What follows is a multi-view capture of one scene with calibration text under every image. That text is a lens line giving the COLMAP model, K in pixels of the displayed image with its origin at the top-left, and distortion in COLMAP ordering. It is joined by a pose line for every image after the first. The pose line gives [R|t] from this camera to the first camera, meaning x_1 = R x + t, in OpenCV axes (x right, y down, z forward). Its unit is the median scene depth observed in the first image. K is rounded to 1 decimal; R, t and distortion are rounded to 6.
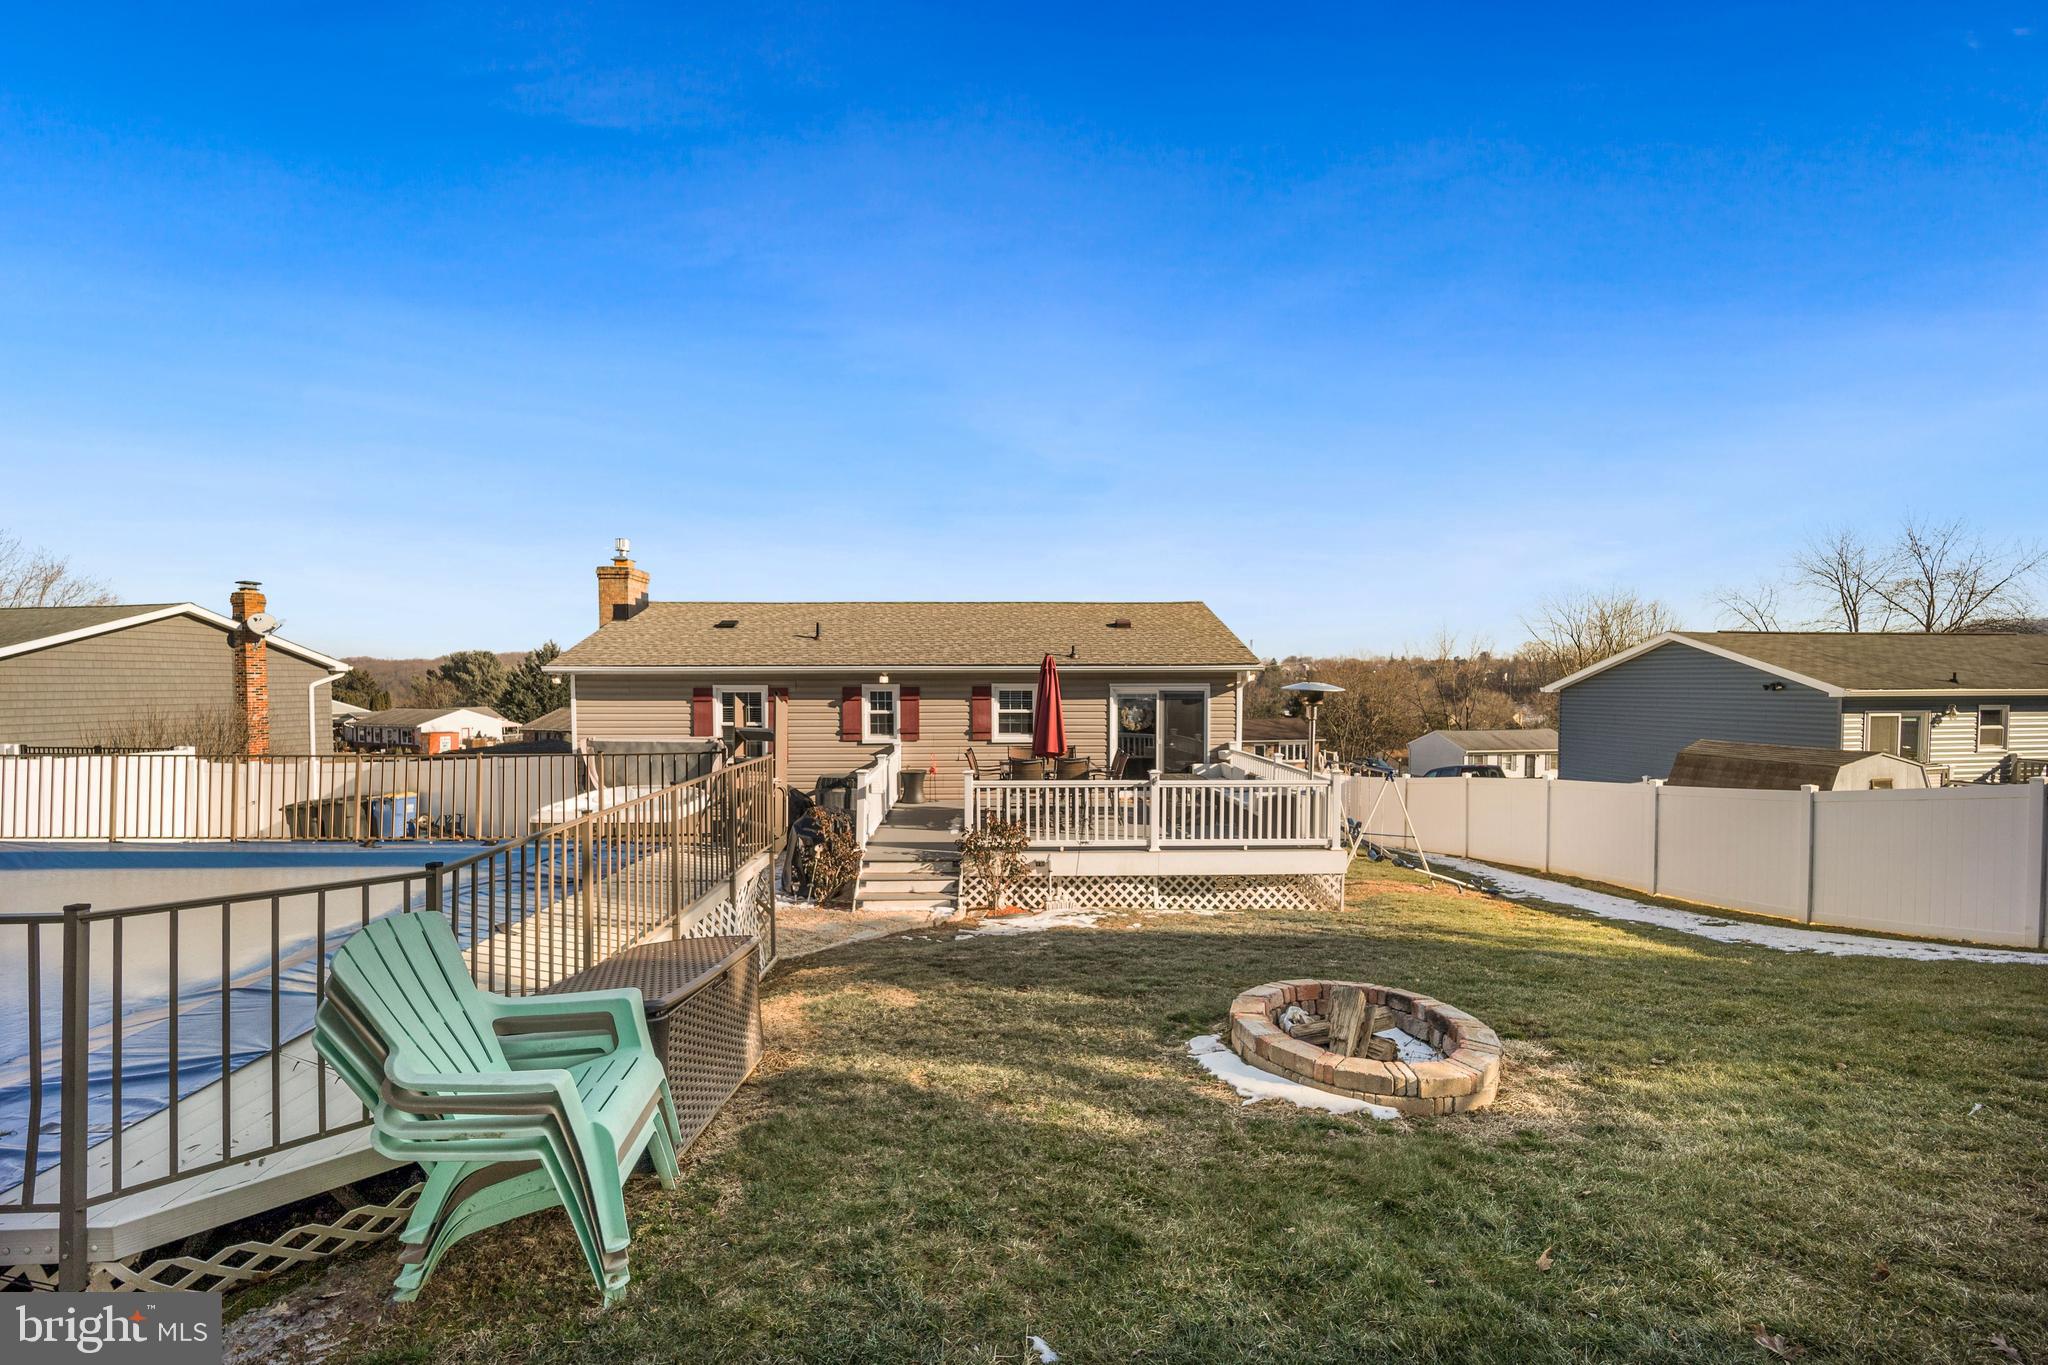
lens RADIAL K [[852.1, 0, 1006.2], [0, 852.1, 711.6], [0, 0, 1]] dist [-0.019507, 0.000603]
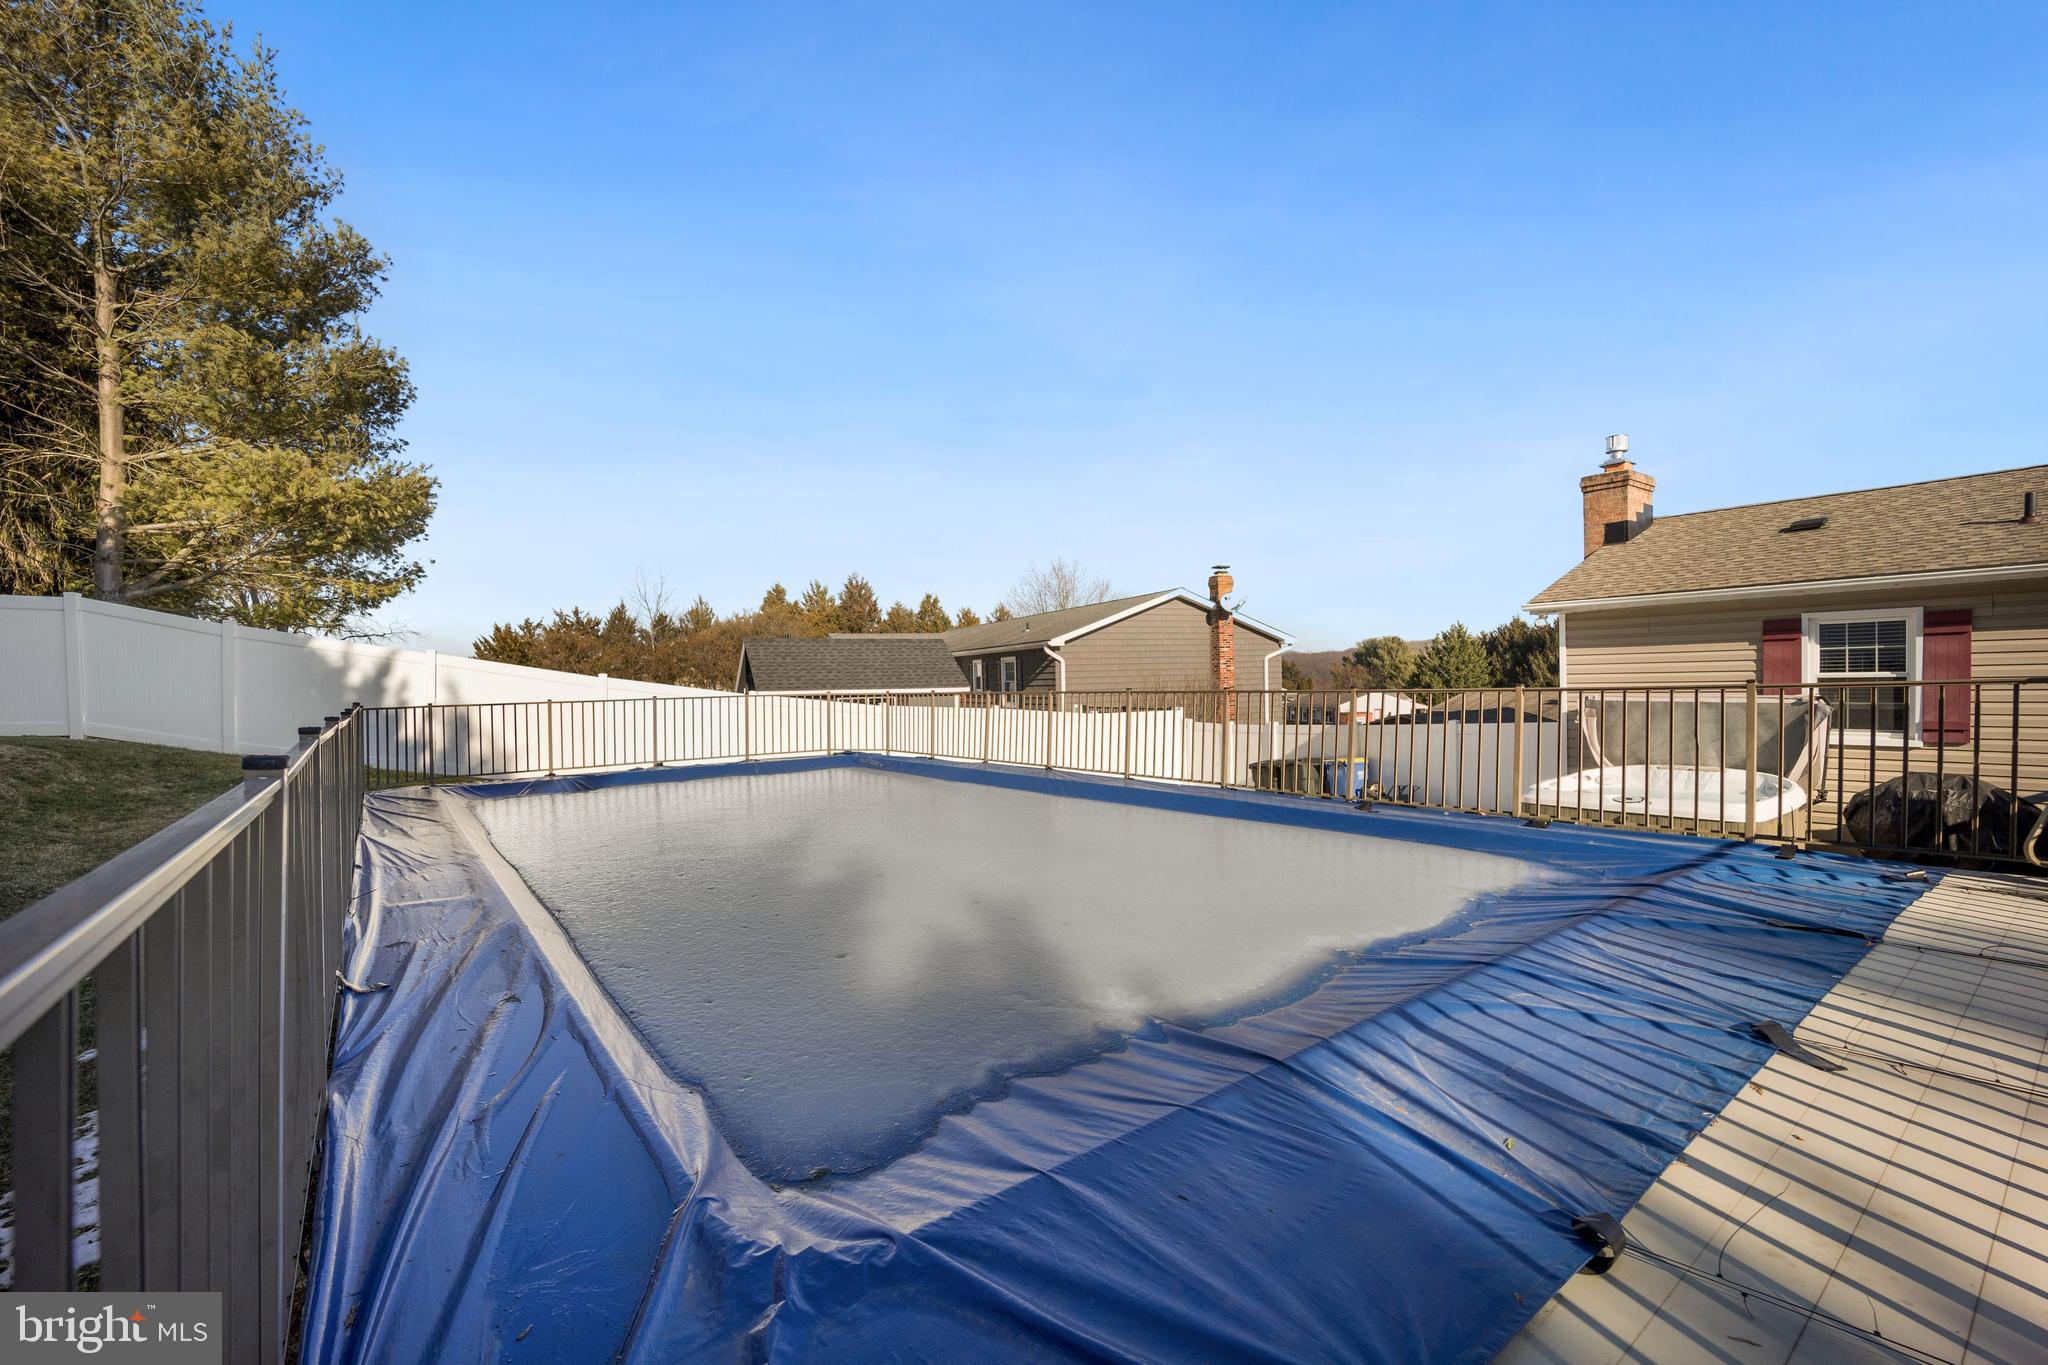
lens RADIAL K [[852.1, 0, 1007.1], [0, 852.1, 710.3], [0, 0, 1]] dist [-0.019507, 0.000603]
pose [[0.563703, 0.012344, -0.825886, -0.221399], [-0.000985, 0.999898, 0.014273, 0.043514], [0.825977, -0.007233, 0.563657, 0.217693]]
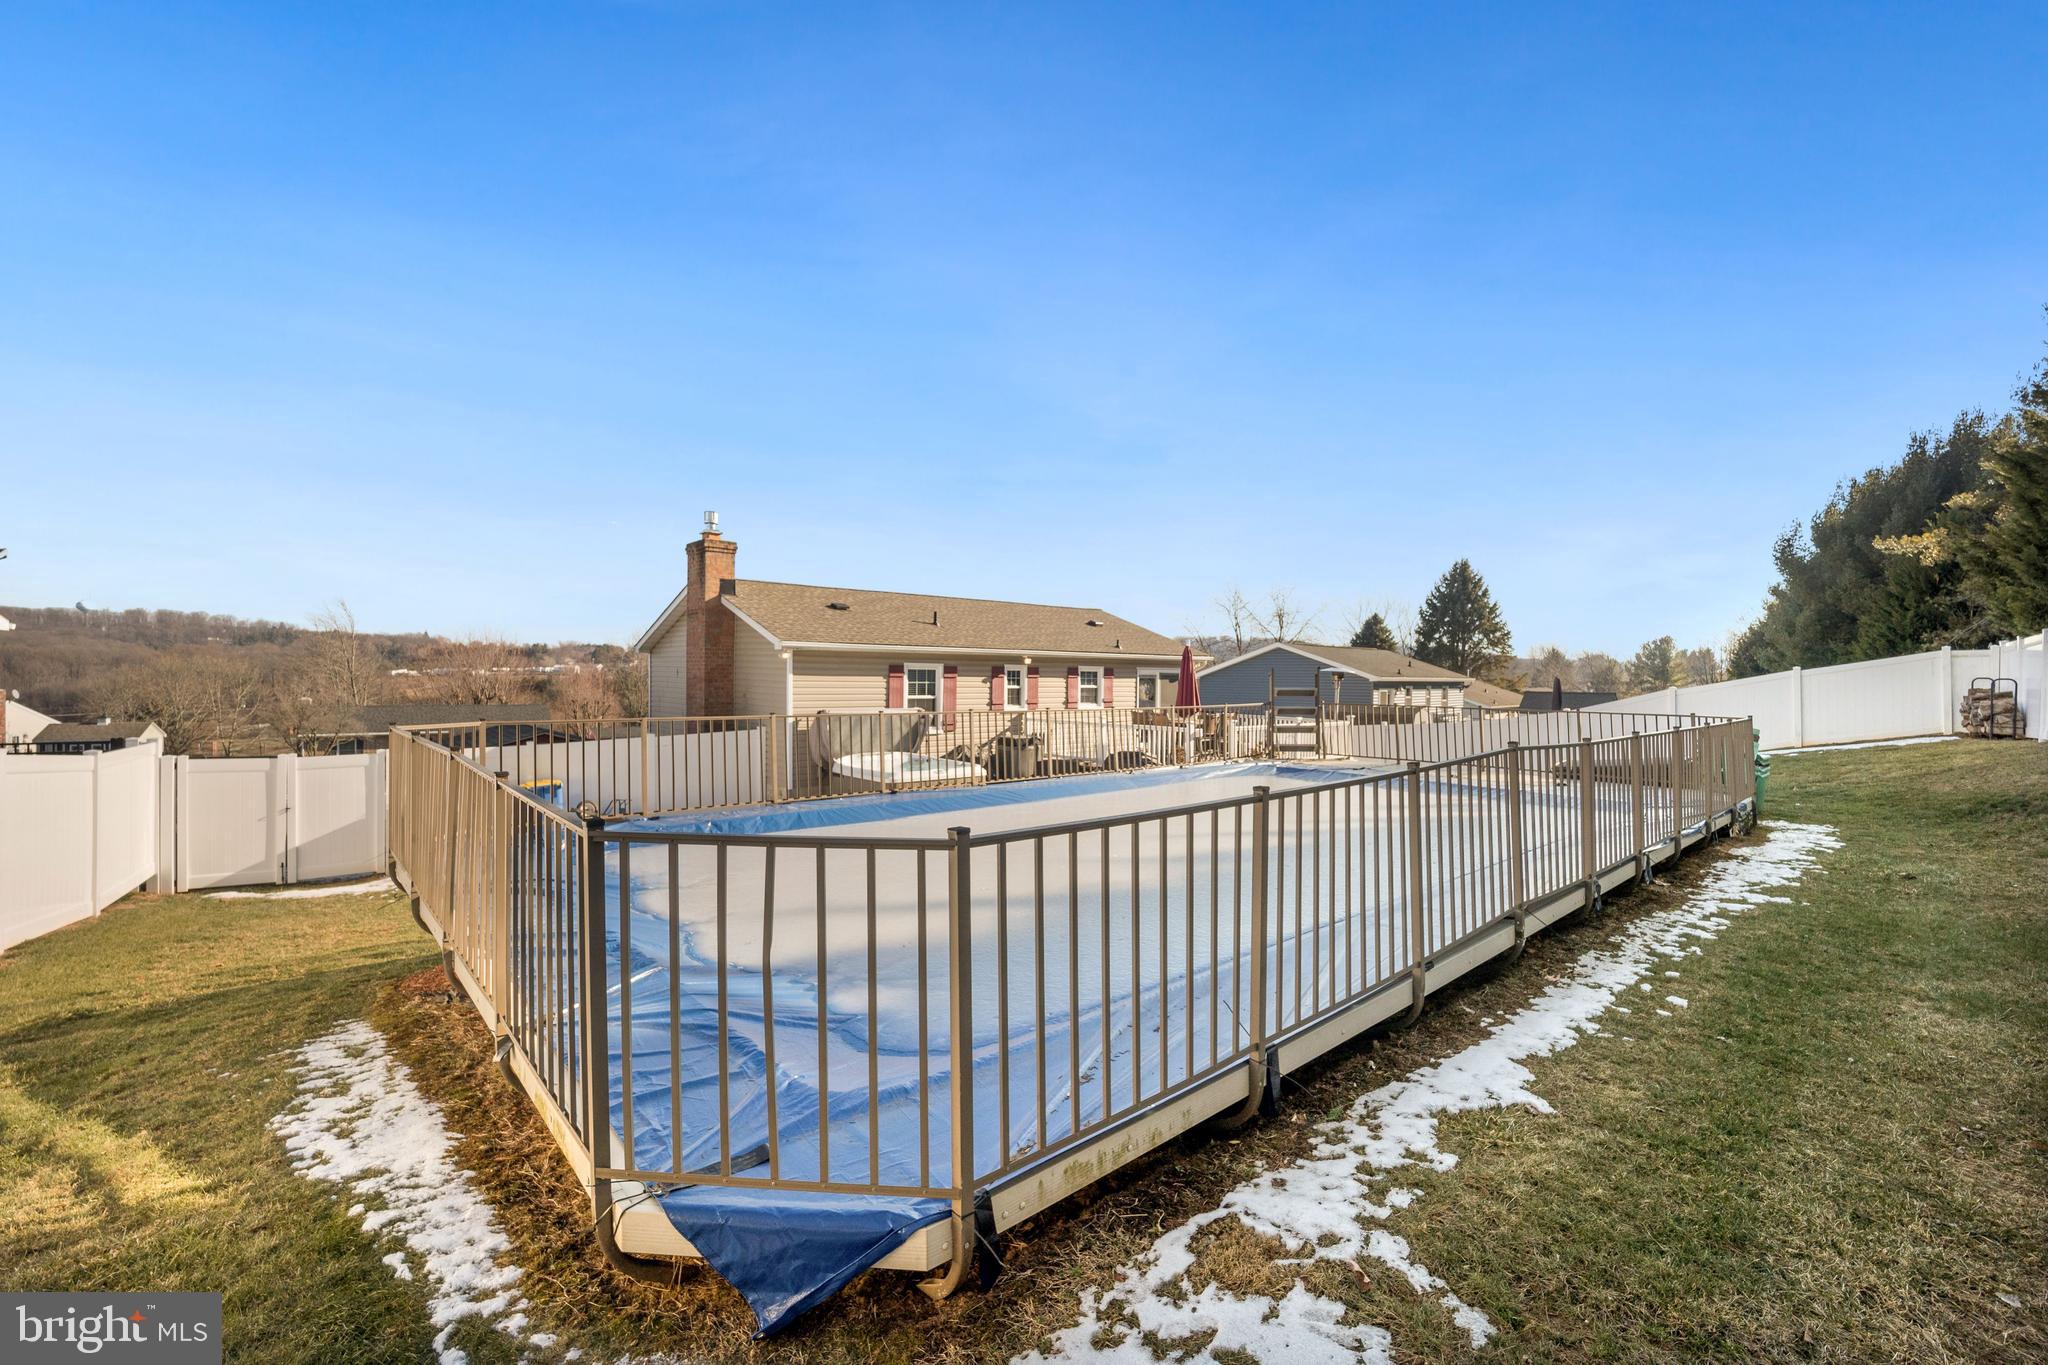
lens RADIAL K [[852.1, 0, 1039.9], [0, 852.1, 691.8], [0, 0, 1]] dist [-0.019507, 0.000603]
pose [[0.774375, -0.002122, 0.632724, -1.255106], [0.010119, 0.999908, -0.009030, 0.026479], [-0.632646, 0.013395, 0.774325, 0.007588]]
